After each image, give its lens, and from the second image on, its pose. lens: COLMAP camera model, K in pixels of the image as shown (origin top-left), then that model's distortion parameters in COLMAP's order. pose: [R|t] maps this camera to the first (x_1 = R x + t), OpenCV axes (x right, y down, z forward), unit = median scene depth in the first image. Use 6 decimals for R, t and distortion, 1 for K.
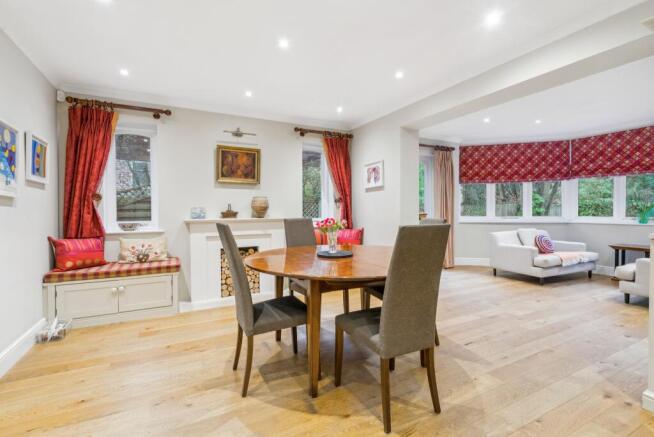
lens RADIAL K [[300.8, 0, 327.6], [0, 300.8, 213.4], [0, 0, 1]] dist [0.001134, 0.000707]
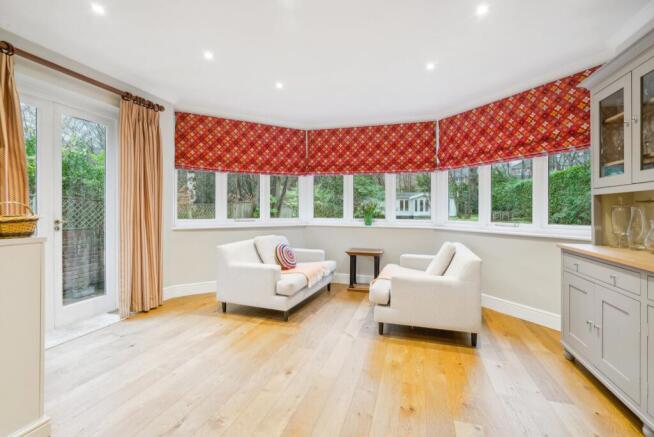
lens RADIAL K [[300.8, 0, 327.0], [0, 300.8, 213.9], [0, 0, 1]] dist [0.001134, 0.000707]
pose [[0.693170, -0.002804, 0.720769, 0.219988], [0.002731, 0.999995, 0.001264, -0.003214], [-0.720769, 0.001092, 0.693174, 0.355228]]
